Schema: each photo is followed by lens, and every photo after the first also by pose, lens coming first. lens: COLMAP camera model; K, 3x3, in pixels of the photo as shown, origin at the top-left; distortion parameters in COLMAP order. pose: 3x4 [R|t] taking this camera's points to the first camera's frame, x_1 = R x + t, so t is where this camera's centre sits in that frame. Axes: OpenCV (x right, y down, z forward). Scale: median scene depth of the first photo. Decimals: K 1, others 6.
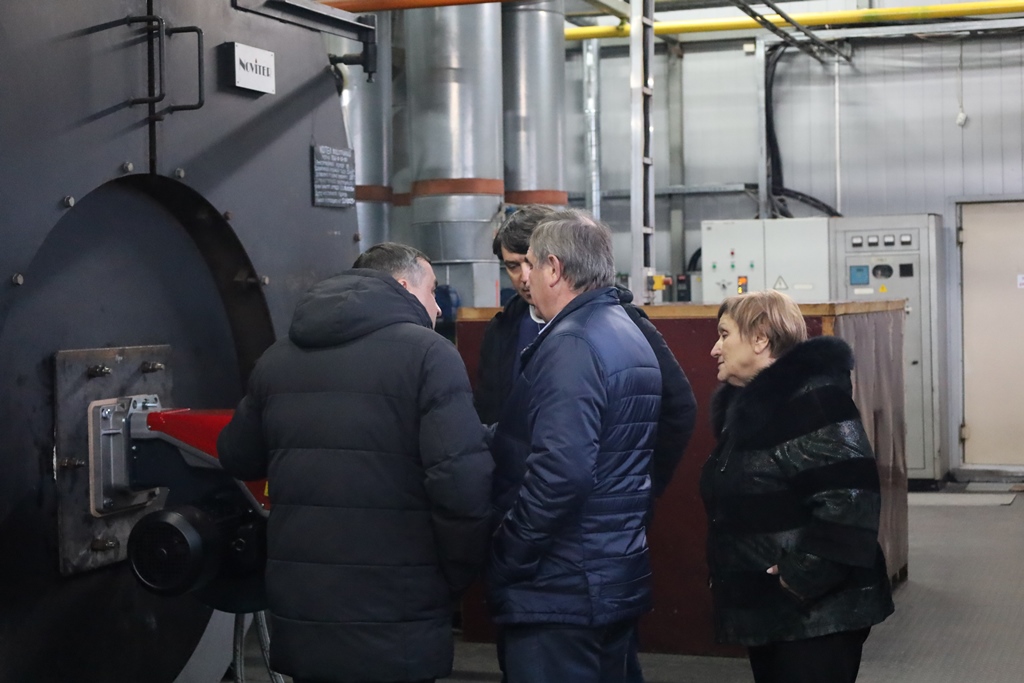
lens RADIAL K [[1815.1, 0, 513.0], [0, 1815.1, 339.8], [0, 0, 1]] dist [0.075371, 0.000000]
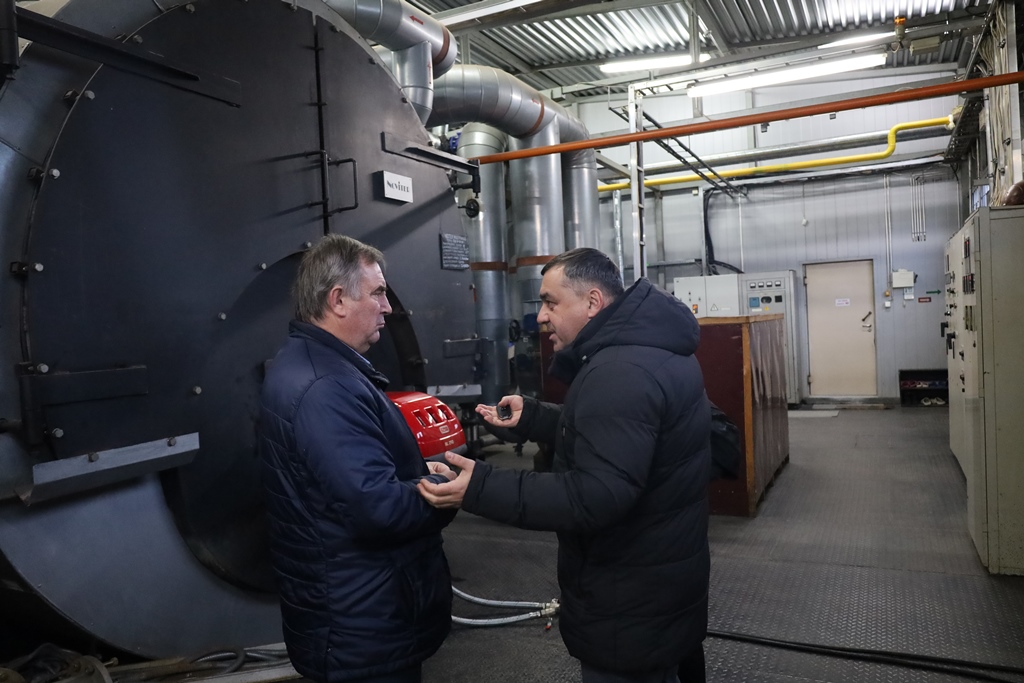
lens RADIAL K [[782.7, 0, 509.8], [0, 782.7, 344.6], [0, 0, 1]] dist [0.001968, -0.001068]
pose [[0.993937, -0.027491, -0.106463, 0.013589], [0.028346, 0.999577, 0.006519, -0.002093], [0.106239, -0.009497, 0.994295, 0.117432]]
